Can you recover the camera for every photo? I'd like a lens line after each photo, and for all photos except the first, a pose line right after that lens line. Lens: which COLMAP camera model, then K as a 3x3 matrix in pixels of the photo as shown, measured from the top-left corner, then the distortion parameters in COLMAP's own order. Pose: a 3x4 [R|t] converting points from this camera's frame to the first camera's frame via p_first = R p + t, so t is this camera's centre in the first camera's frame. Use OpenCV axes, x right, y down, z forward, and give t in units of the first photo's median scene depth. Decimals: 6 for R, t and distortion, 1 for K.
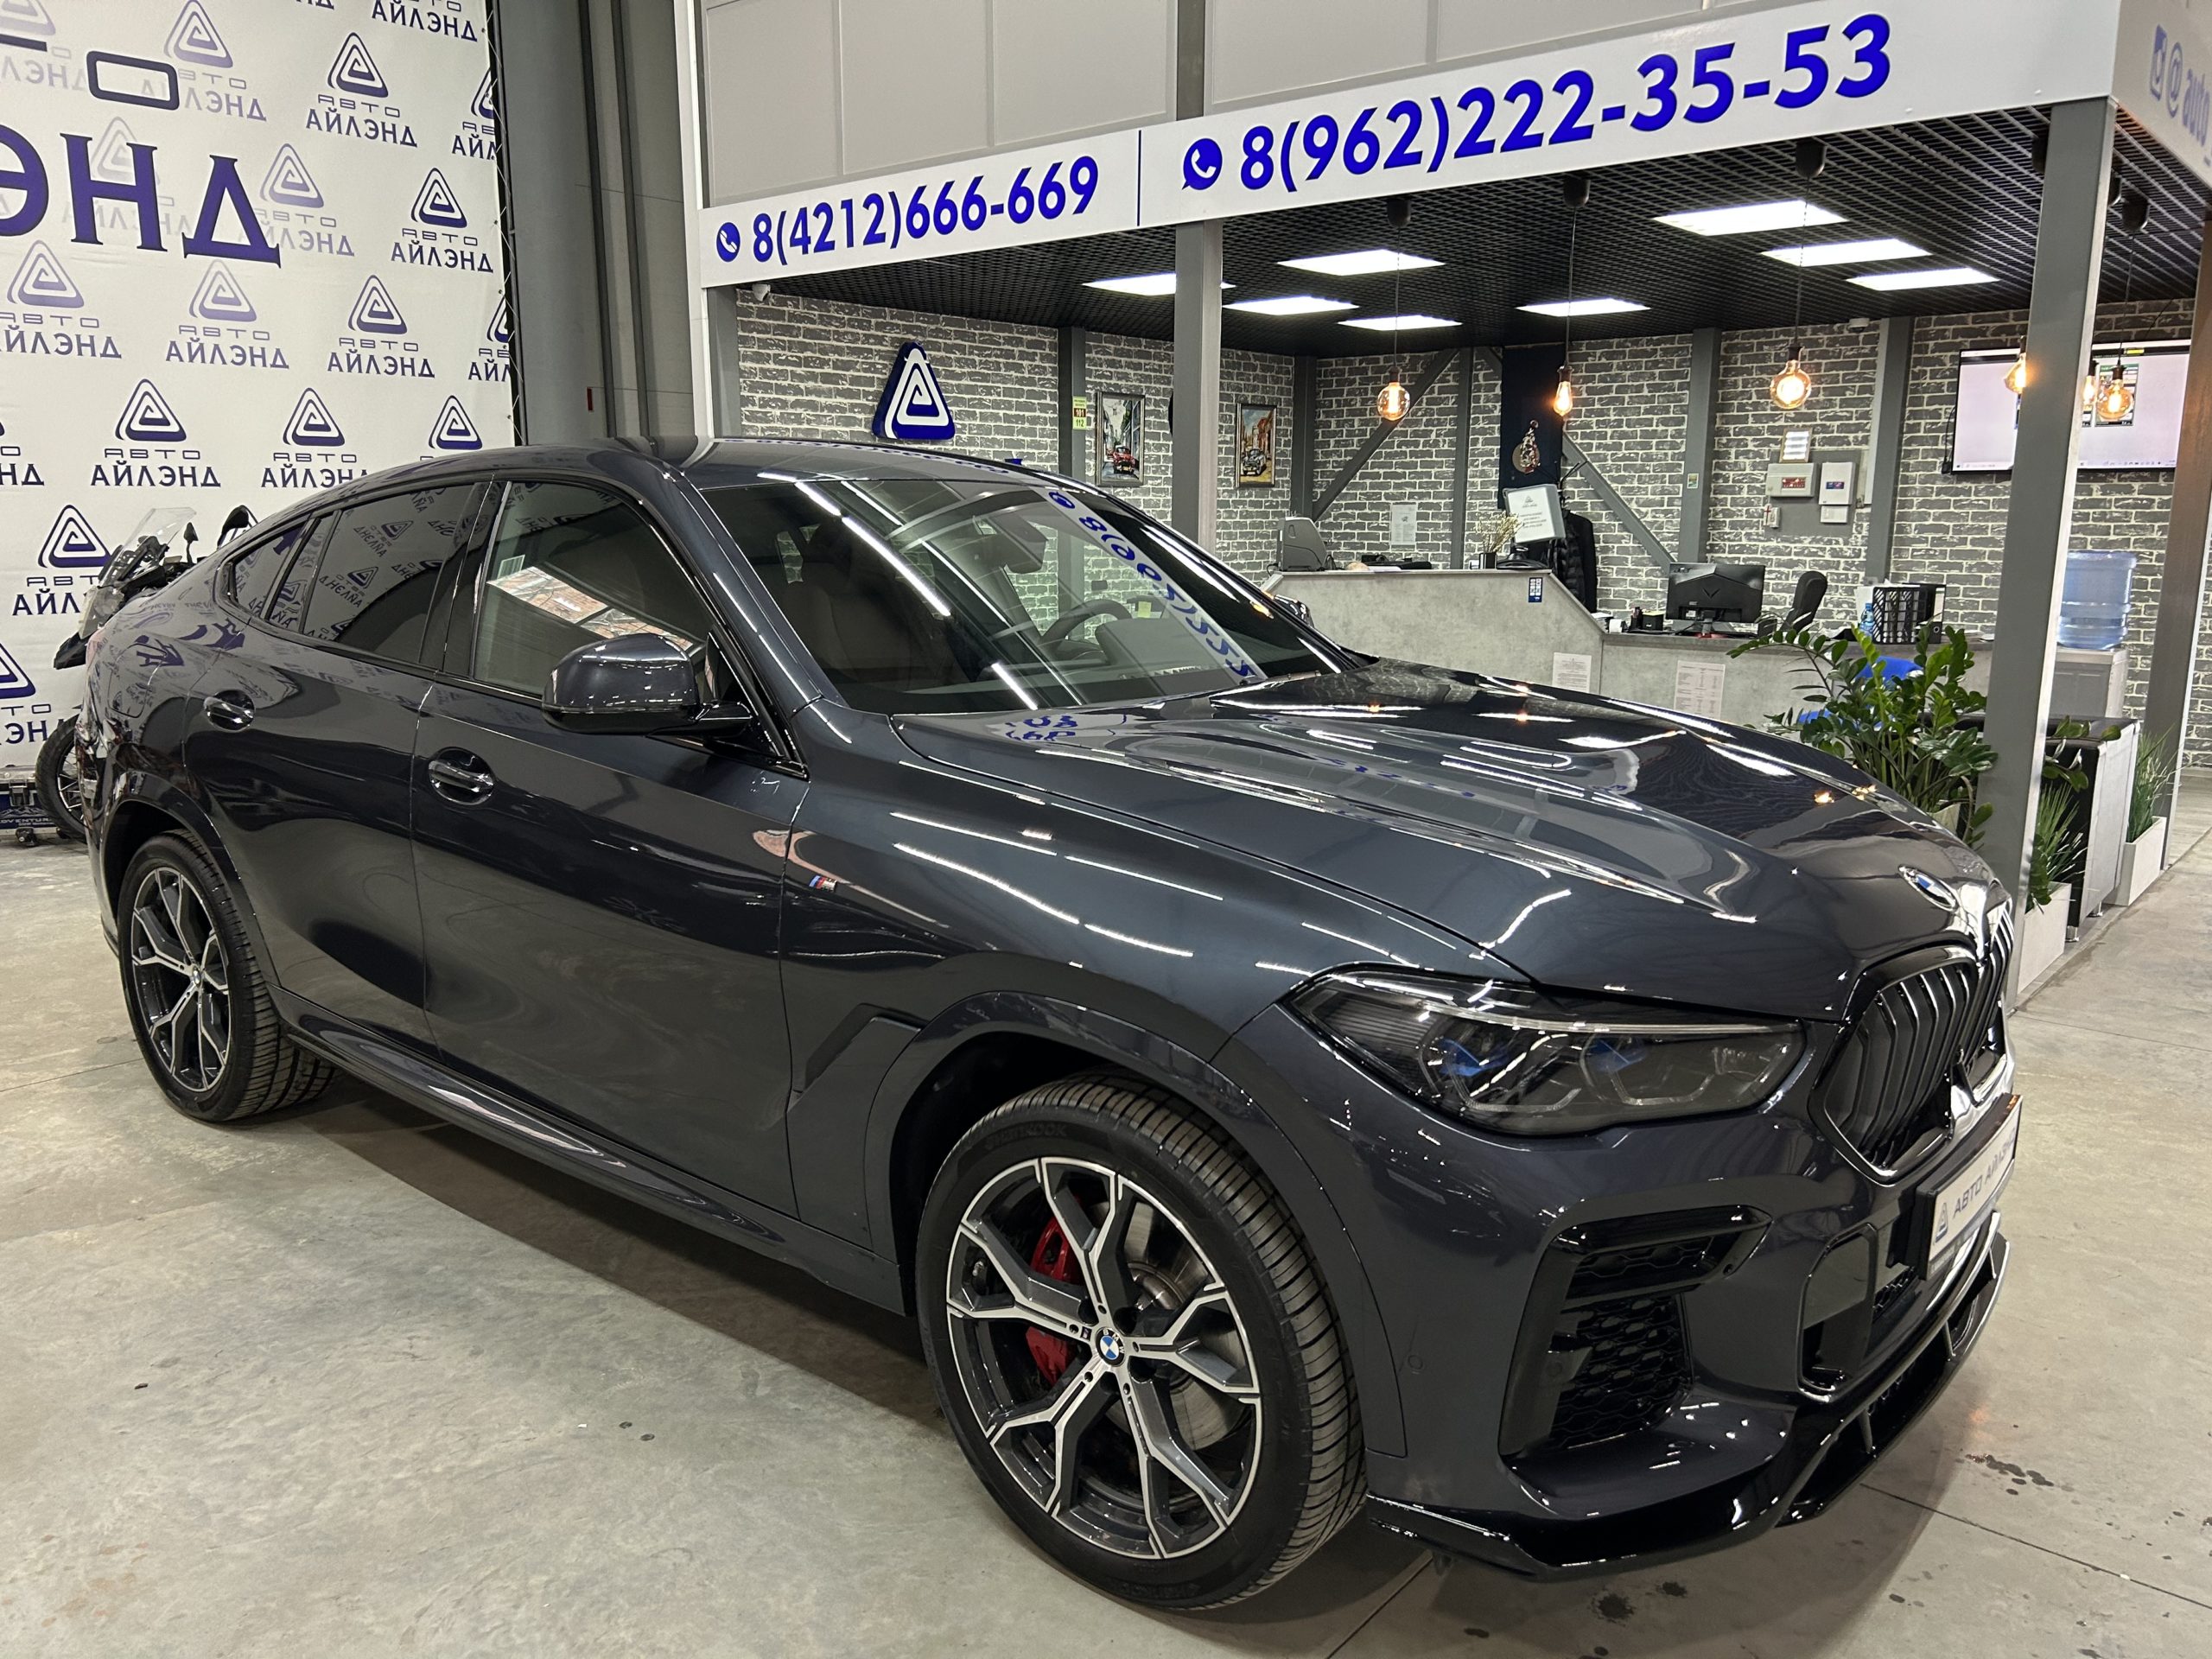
lens RADIAL K [[1670.1, 0, 1086.2], [0, 1670.1, 822.8], [0, 0, 1]] dist [0.045681, -0.044728]
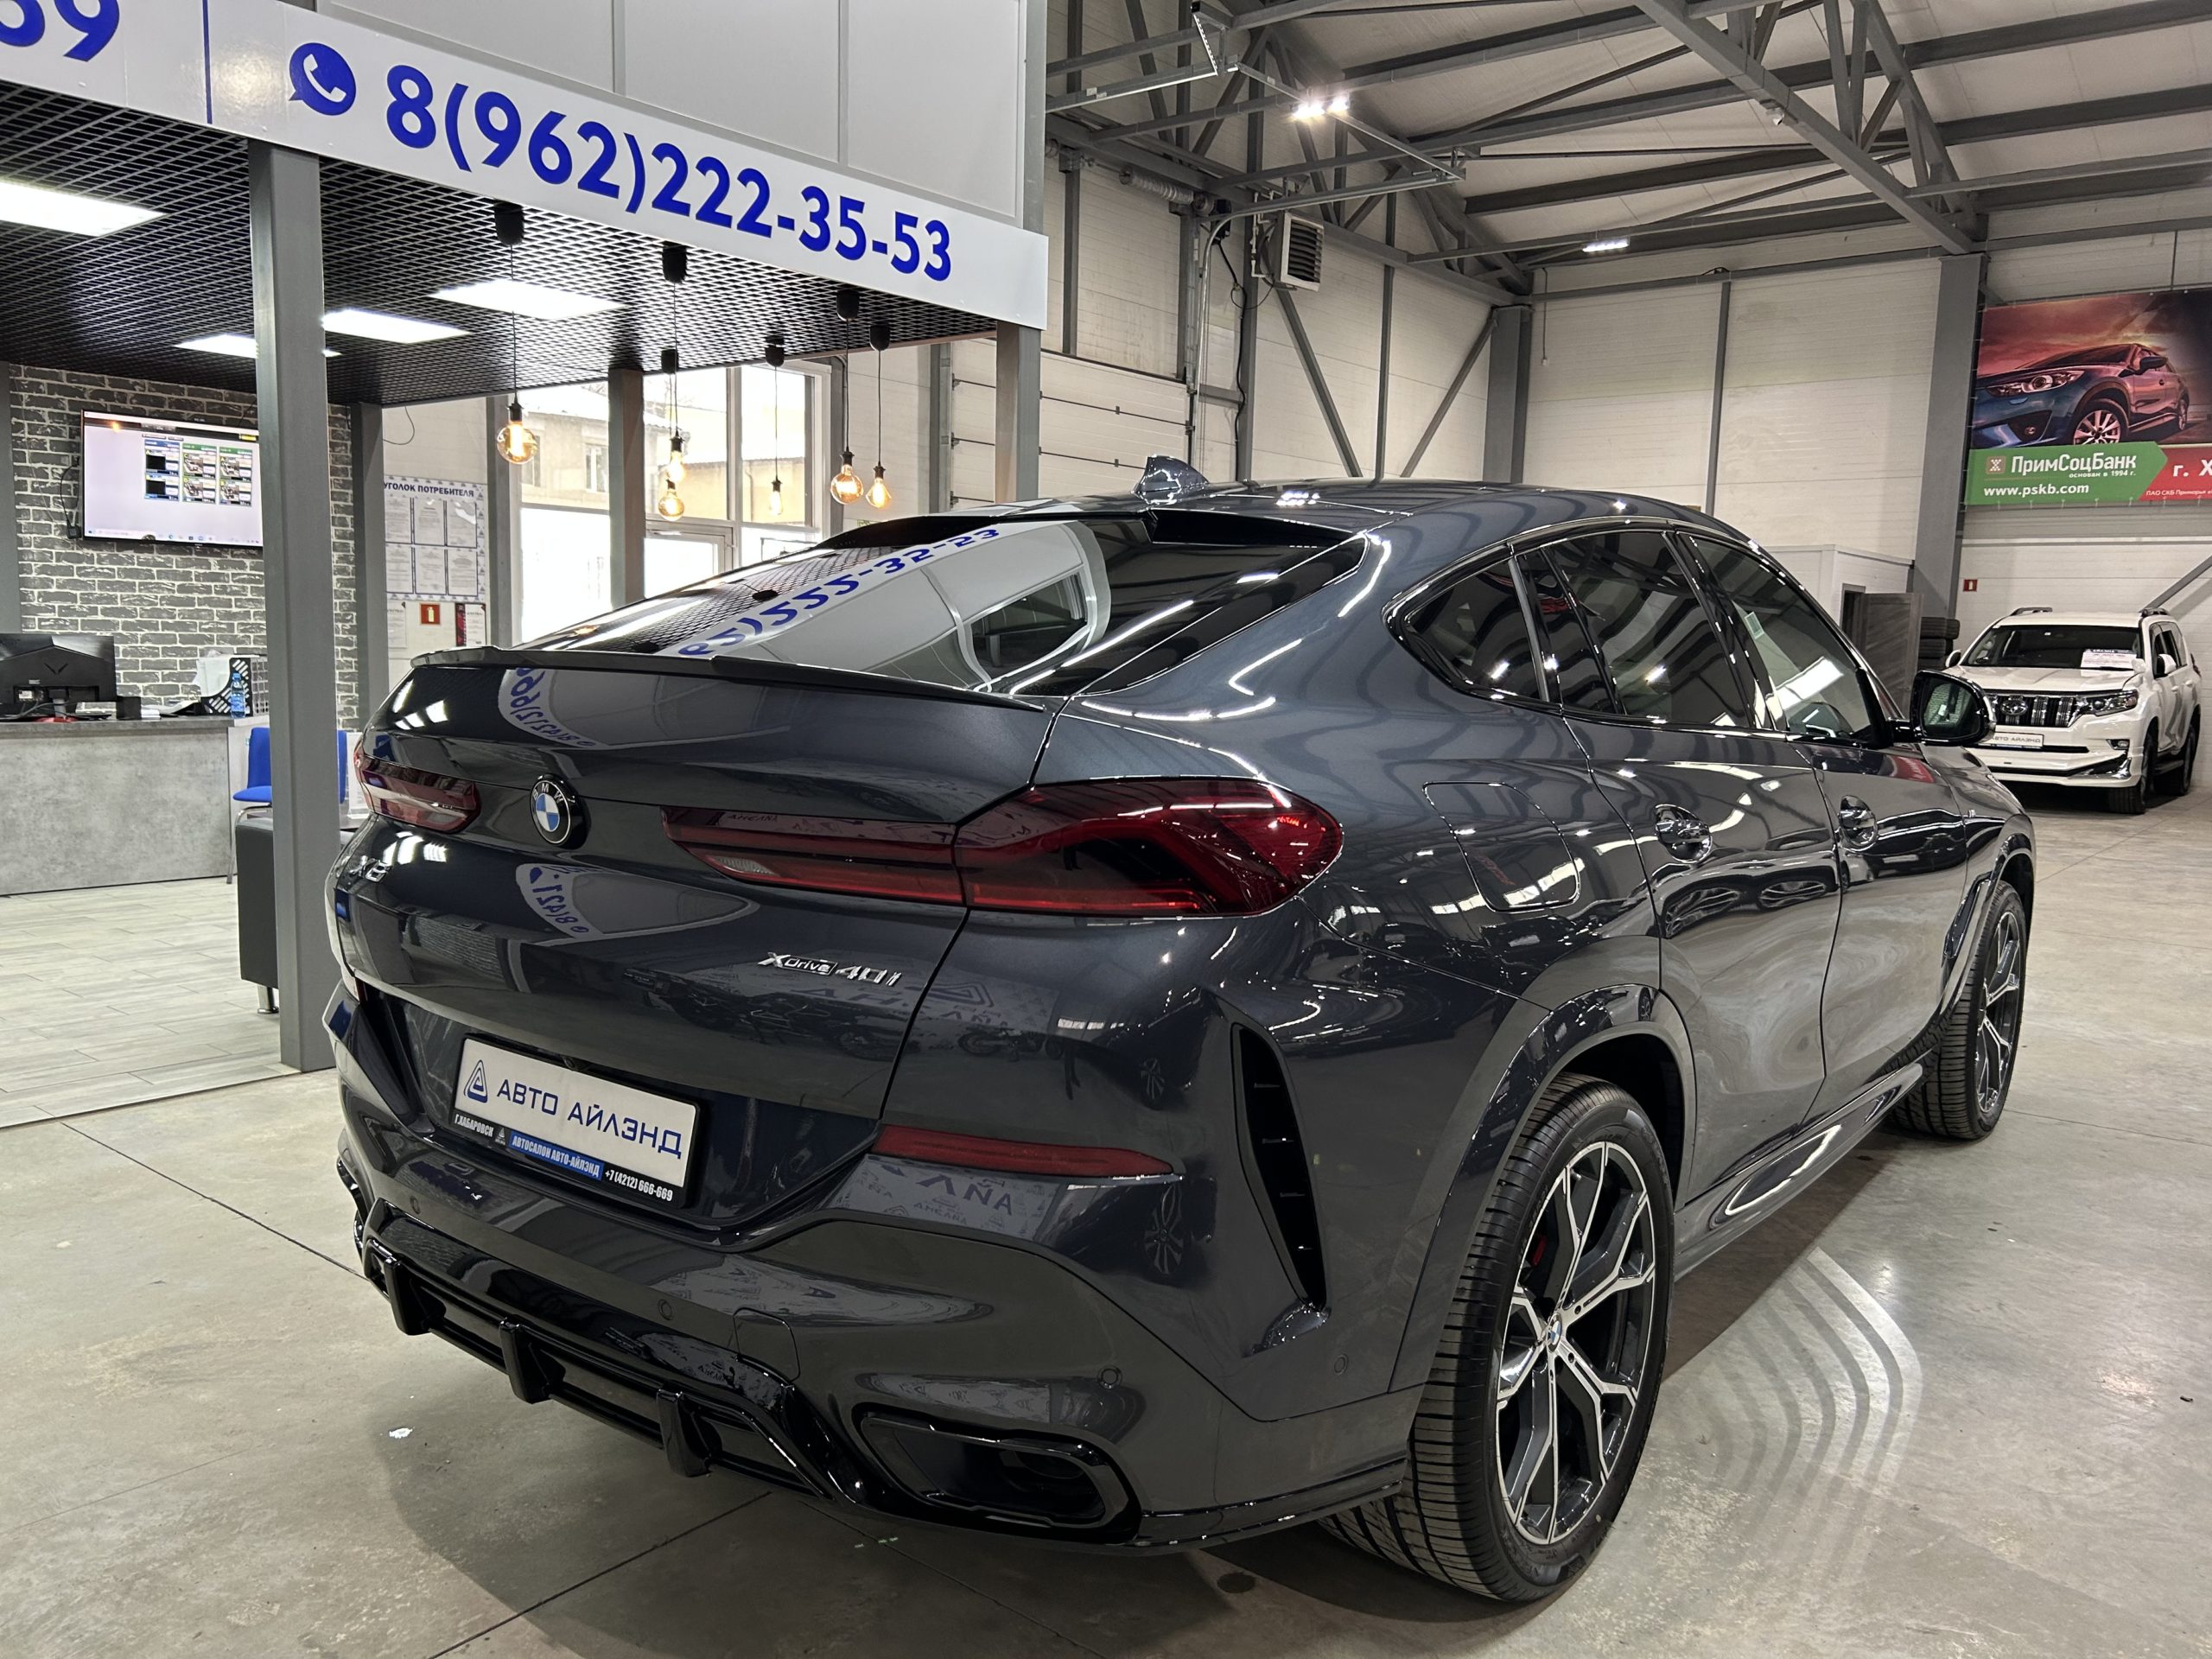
lens RADIAL K [[1670.1, 0, 1100.6], [0, 1670.1, 823.6], [0, 0, 1]] dist [0.045681, -0.044728]
pose [[-0.028516, -0.115976, 0.992843, -0.512409], [0.159945, 0.979919, 0.119061, -0.082828], [-0.986714, 0.162195, -0.009393, 0.538274]]
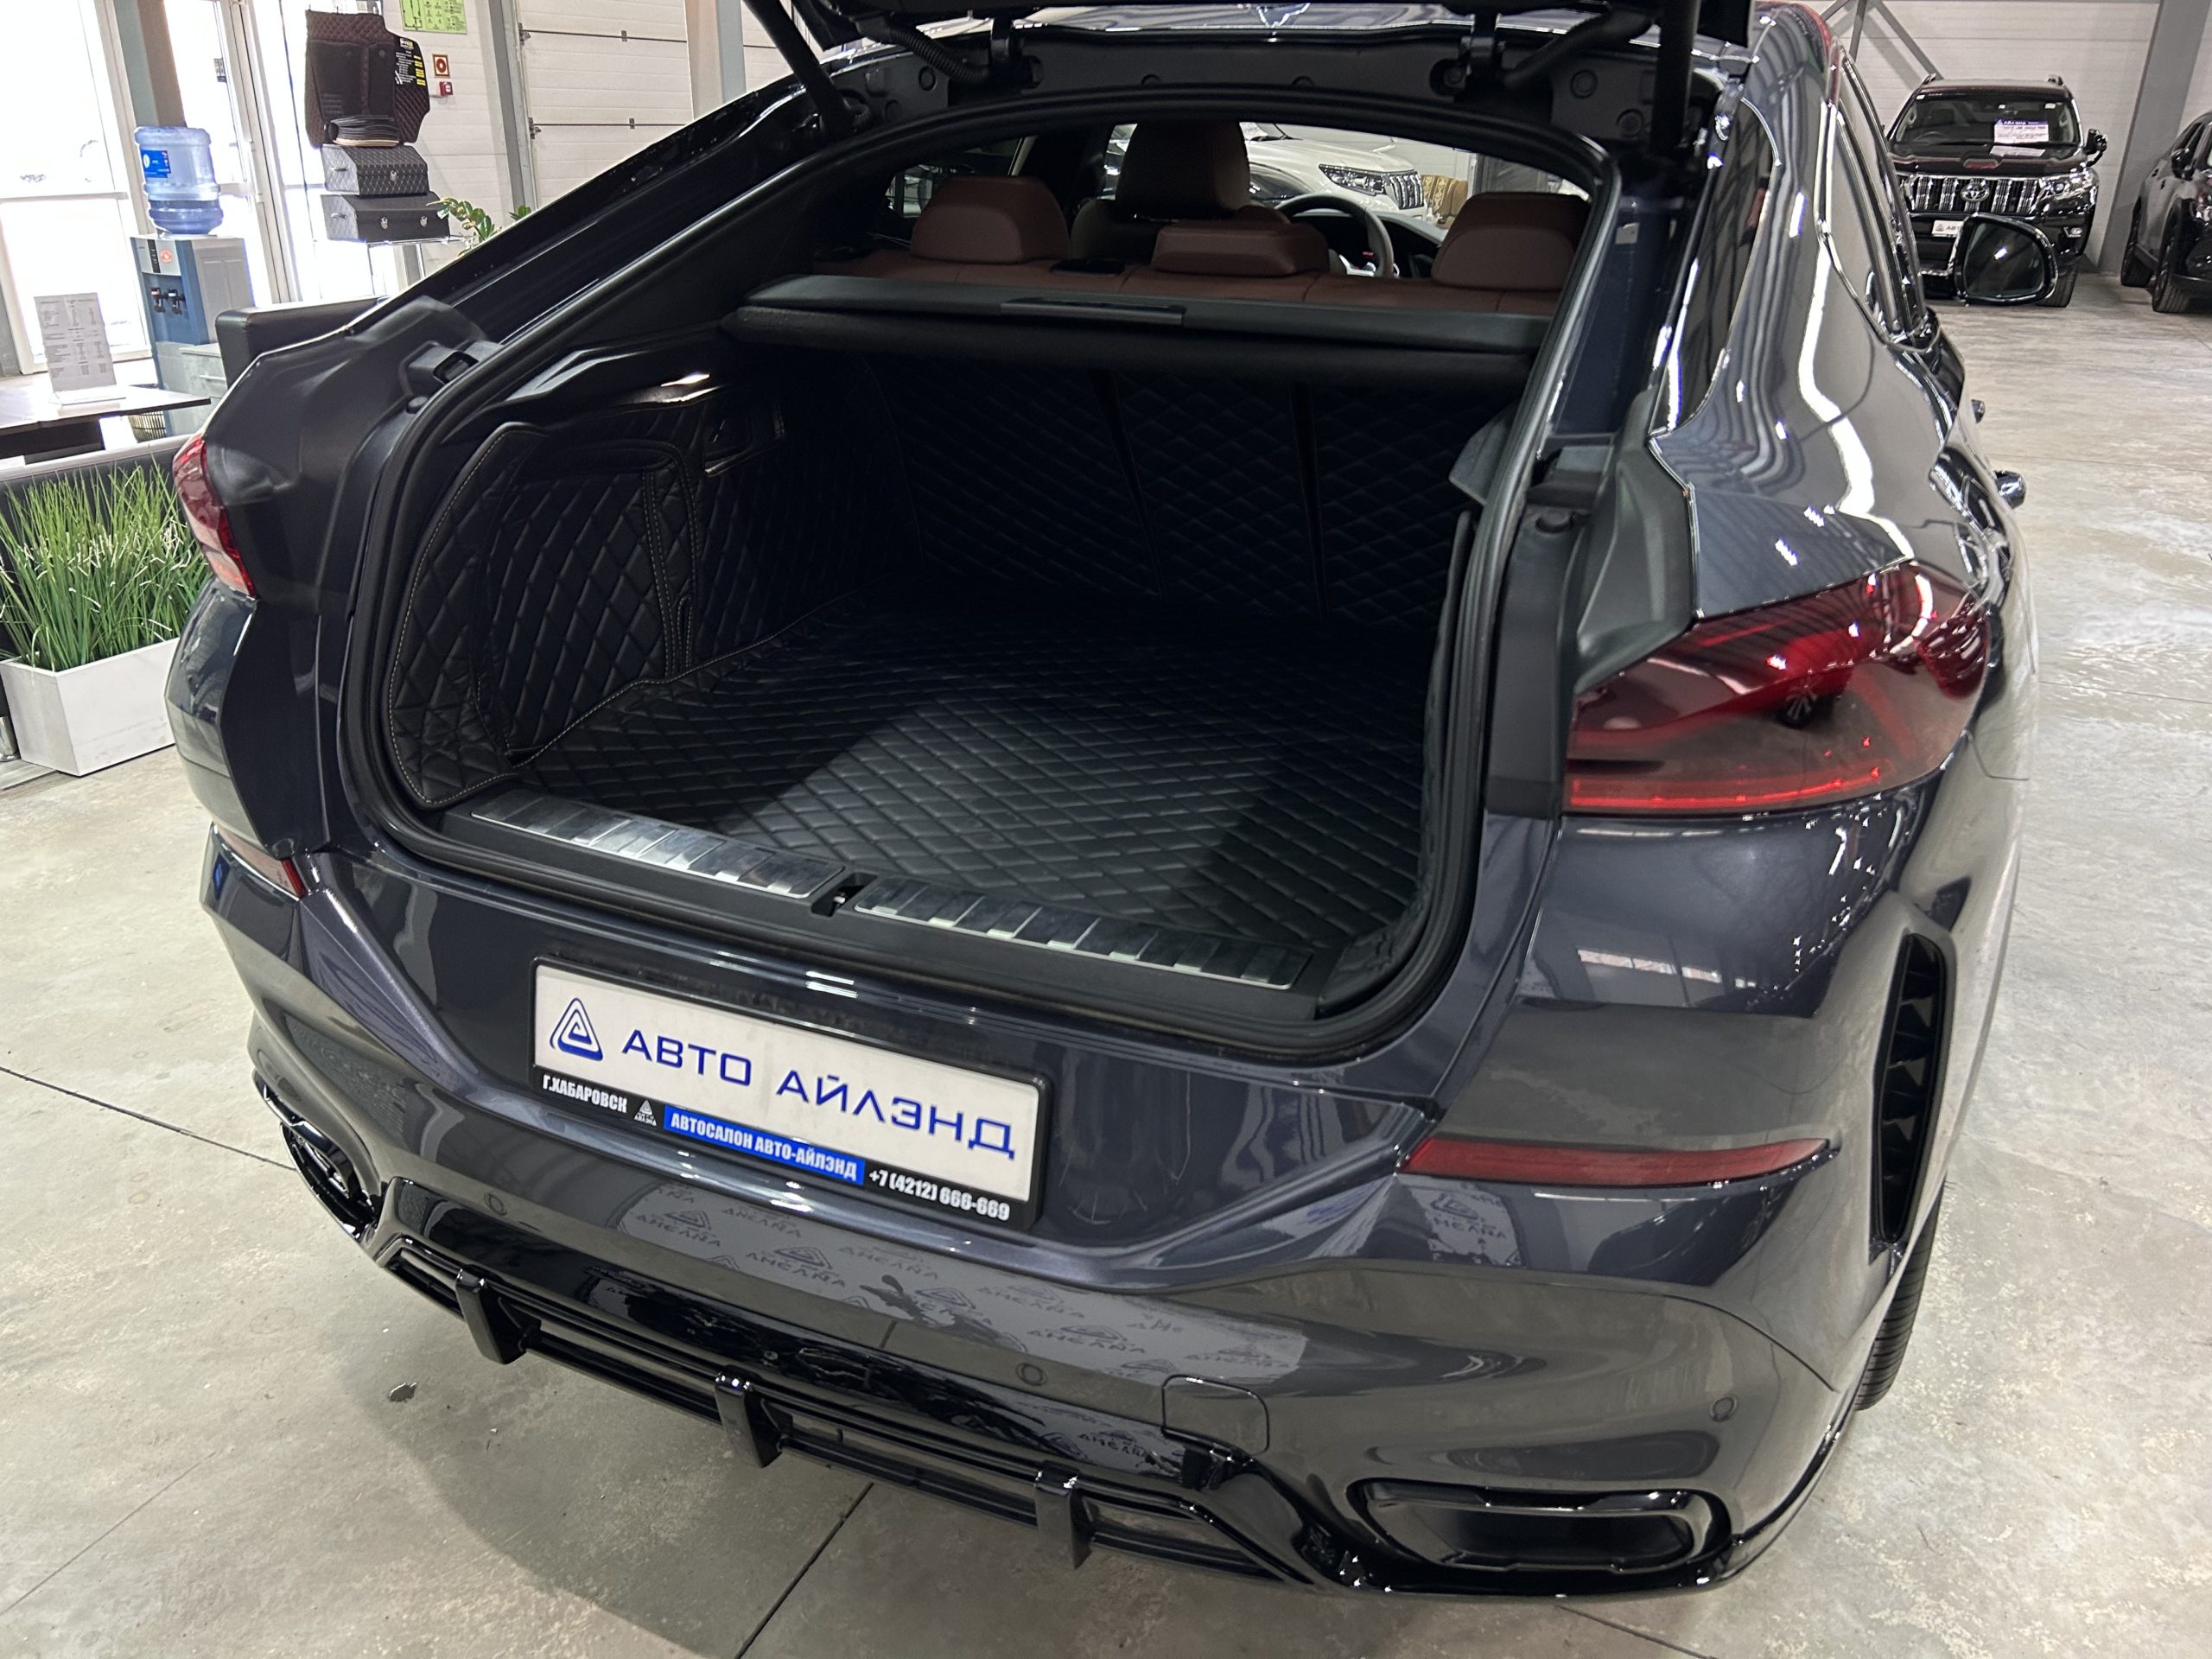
lens RADIAL K [[1670.1, 0, 1083.2], [0, 1670.1, 840.6], [0, 0, 1]] dist [0.045681, -0.044728]
pose [[-0.276055, -0.391107, 0.877969, -0.411838], [0.163569, 0.881022, 0.443898, -0.112321], [-0.947121, 0.266148, -0.179237, 0.614537]]
